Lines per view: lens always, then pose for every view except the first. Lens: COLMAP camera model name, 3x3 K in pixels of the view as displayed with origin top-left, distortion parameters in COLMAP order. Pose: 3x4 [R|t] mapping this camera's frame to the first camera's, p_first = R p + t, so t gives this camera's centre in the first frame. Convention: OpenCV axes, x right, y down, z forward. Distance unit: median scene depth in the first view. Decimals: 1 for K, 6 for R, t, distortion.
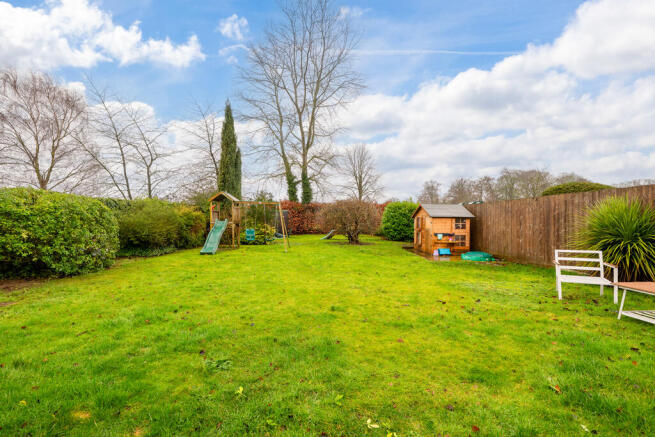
lens RADIAL K [[296.5, 0, 326.6], [0, 296.5, 216.4], [0, 0, 1]] dist [0.000603, 0.000703]
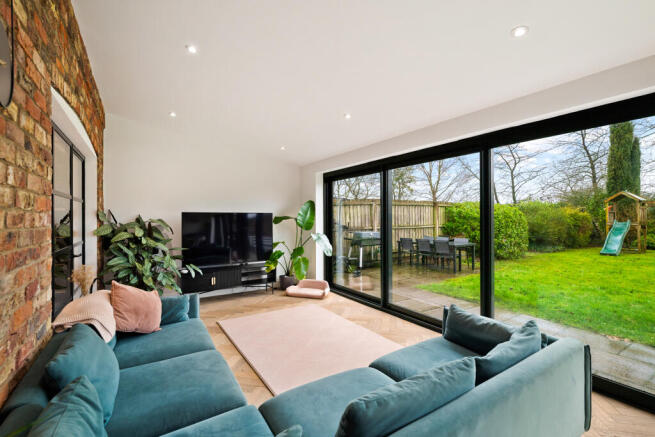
lens RADIAL K [[296.5, 0, 327.7], [0, 296.5, 216.0], [0, 0, 1]] dist [0.000603, 0.000703]
pose [[0.505578, -0.007598, -0.862748, -0.008301], [0.014044, 0.999901, -0.000576, -0.017294], [0.862667, -0.011825, 0.505635, -0.299701]]
